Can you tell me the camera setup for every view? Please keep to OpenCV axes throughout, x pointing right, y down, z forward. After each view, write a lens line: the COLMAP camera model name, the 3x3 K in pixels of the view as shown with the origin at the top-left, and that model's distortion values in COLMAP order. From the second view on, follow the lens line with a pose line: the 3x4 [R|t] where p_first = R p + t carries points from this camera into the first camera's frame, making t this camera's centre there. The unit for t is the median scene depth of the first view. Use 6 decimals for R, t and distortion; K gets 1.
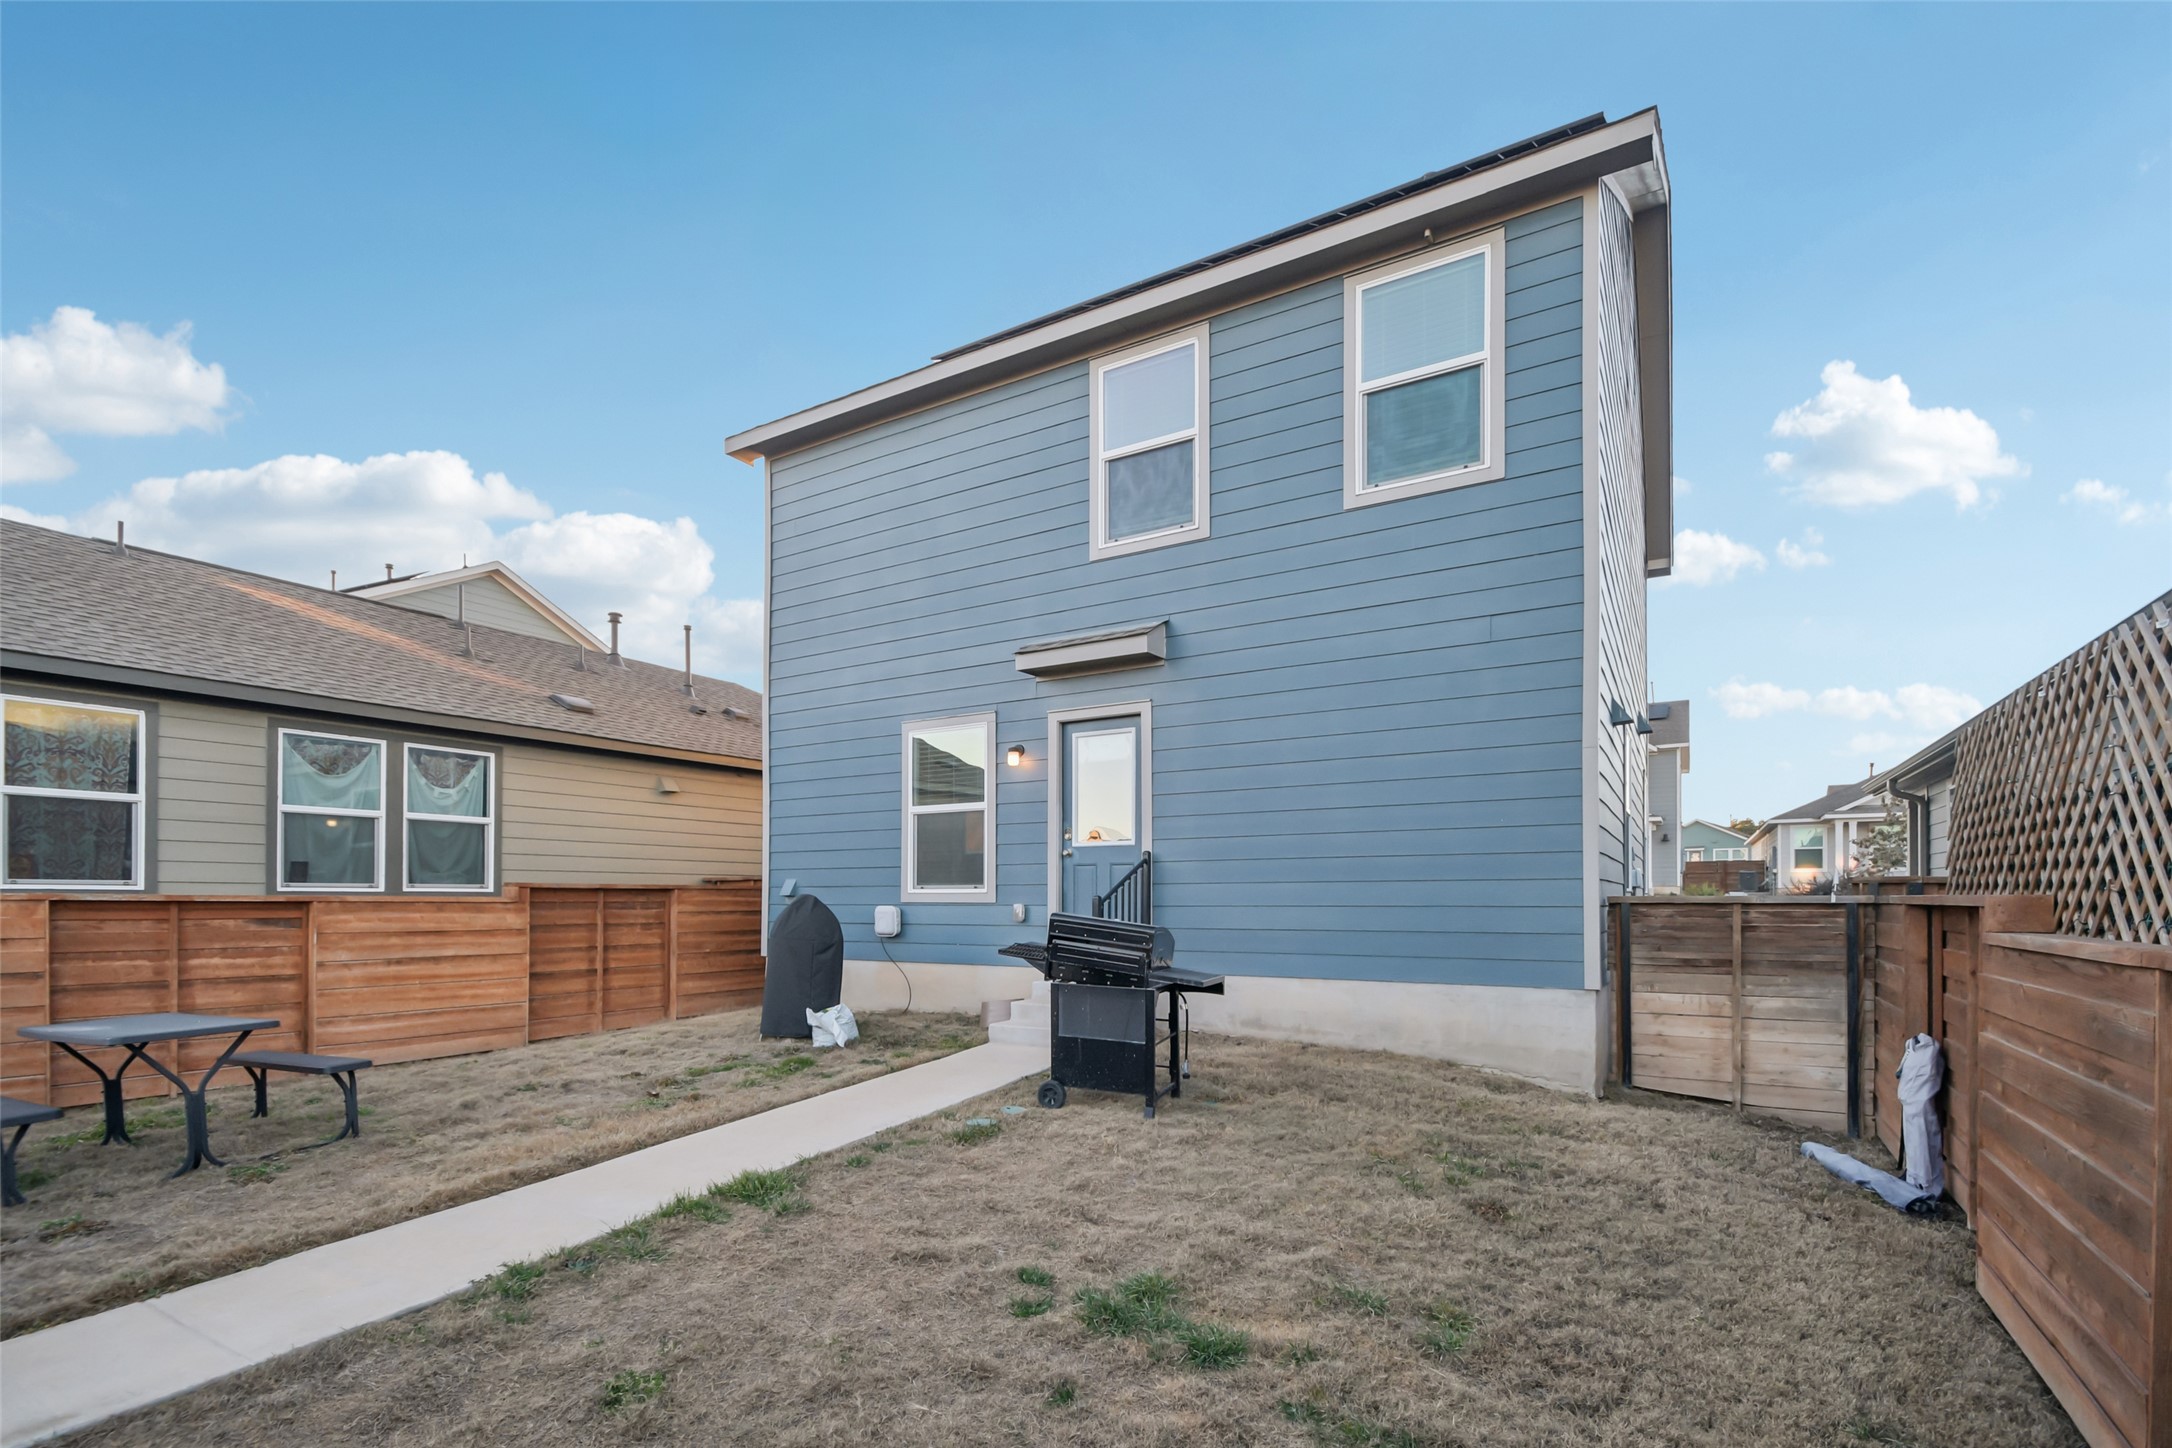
lens RADIAL K [[990.2, 0, 1080.6], [0, 990.2, 881.9], [0, 0, 1]] dist [0.000755, 0.000222]
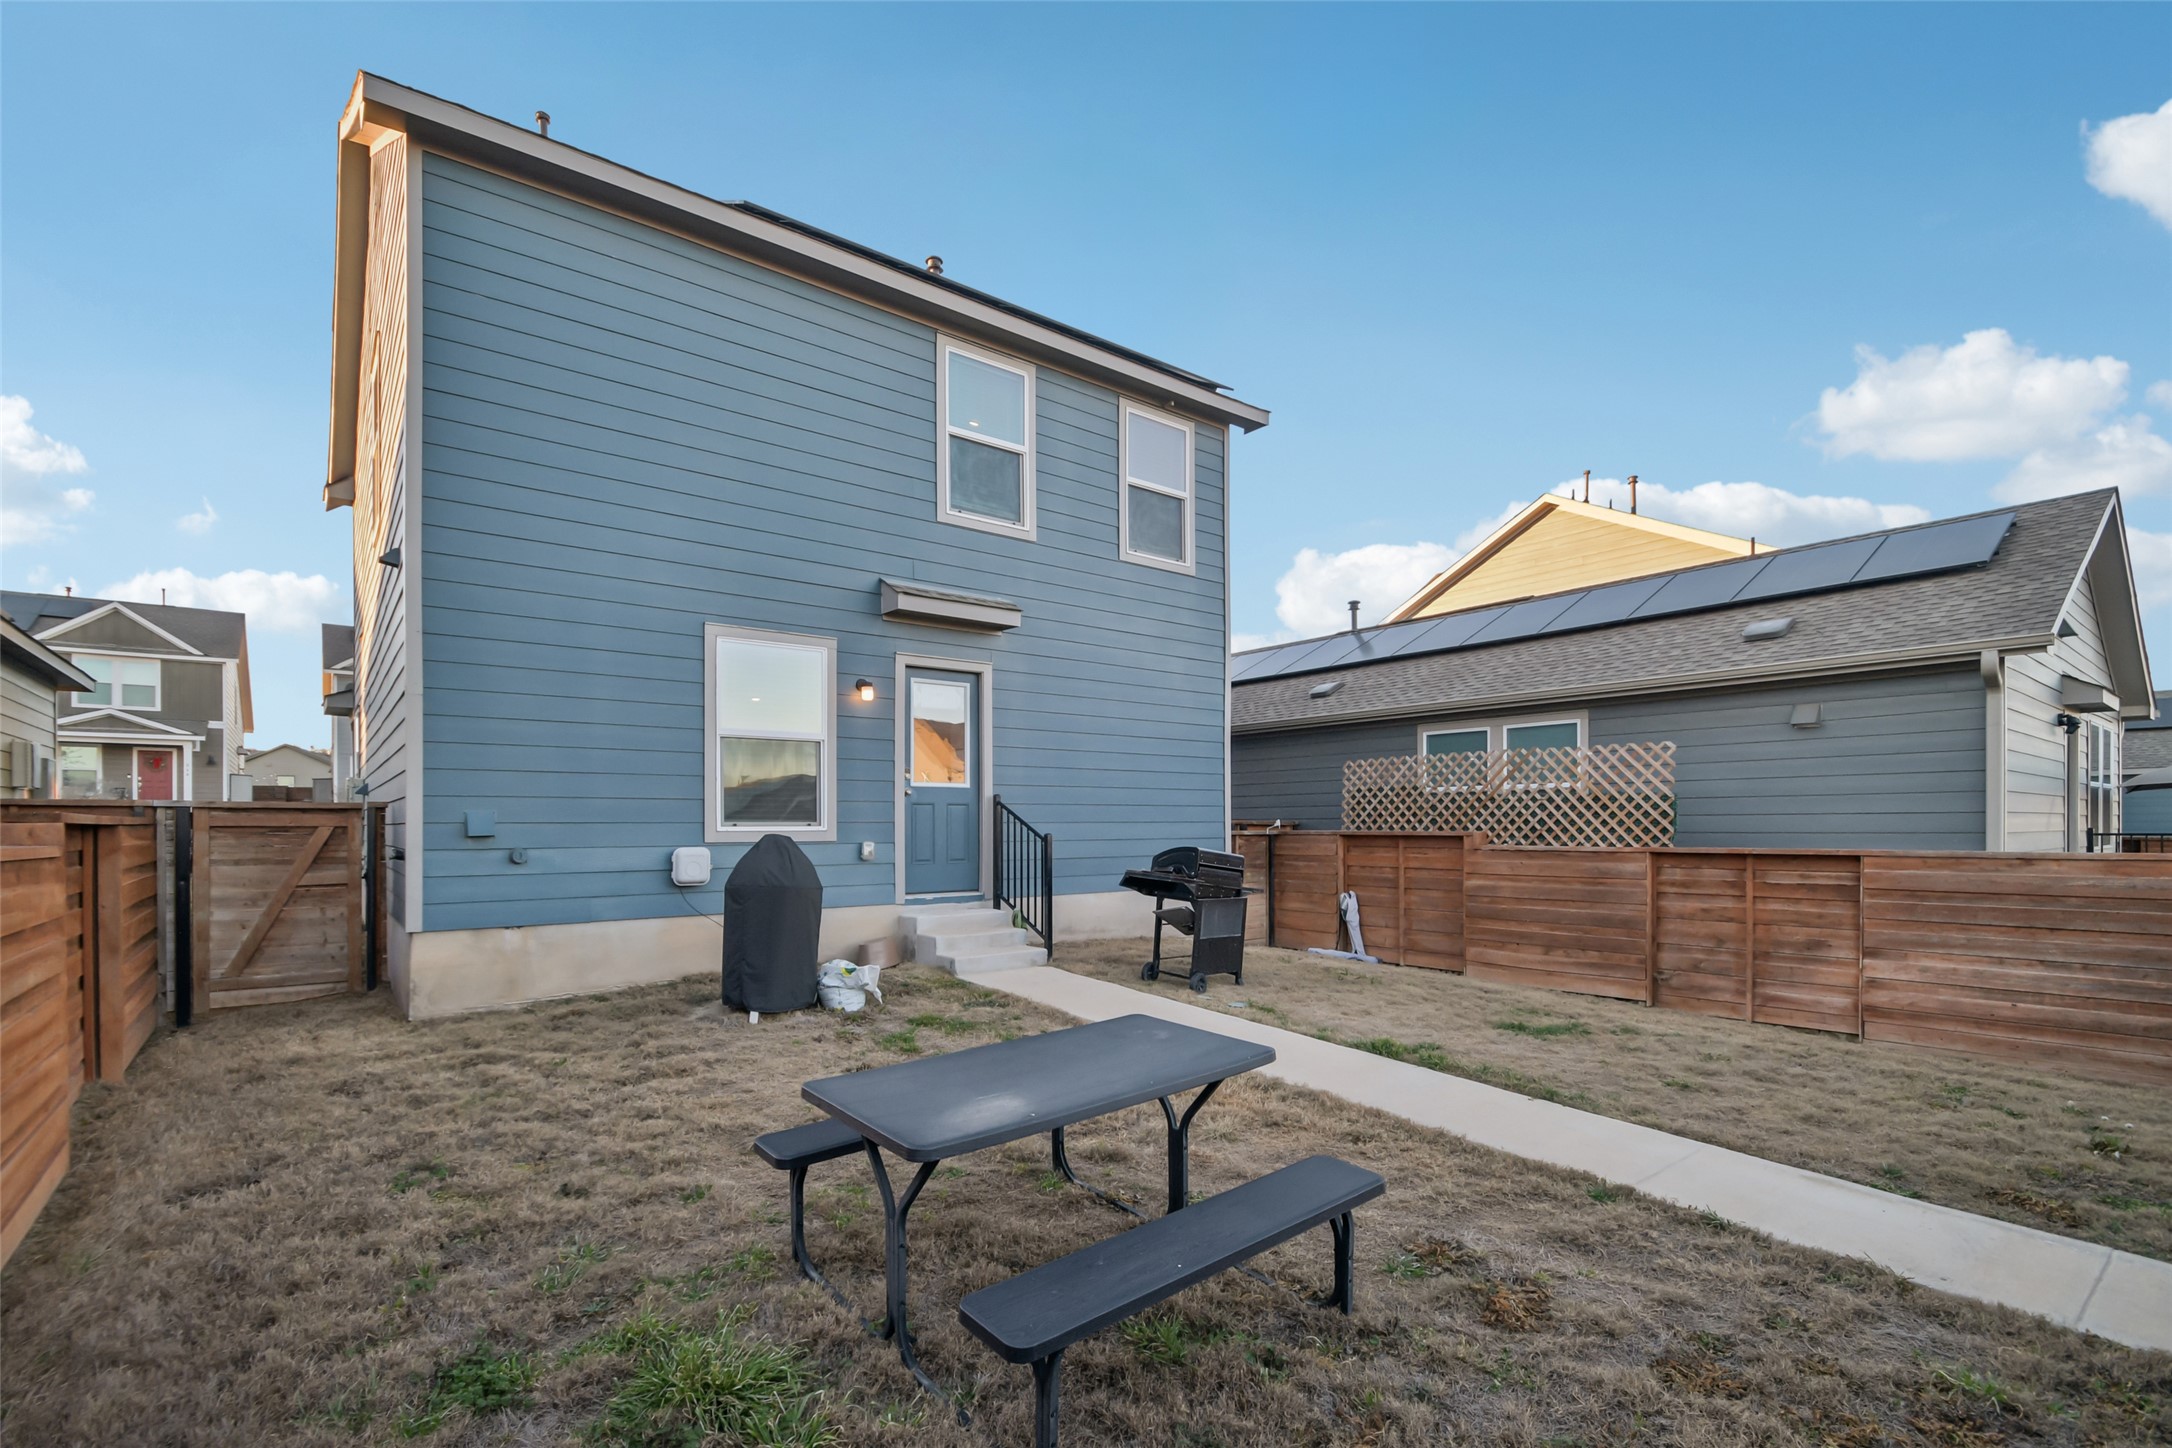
lens RADIAL K [[988.9, 0, 1093.8], [0, 988.9, 828.9], [0, 0, 1]] dist [0.000634, 0.000033]
pose [[0.352263, -0.000824, 0.935901, -0.934333], [-0.009773, 0.999942, 0.004559, 0.002404], [-0.935850, -0.010753, 0.352235, 0.463461]]
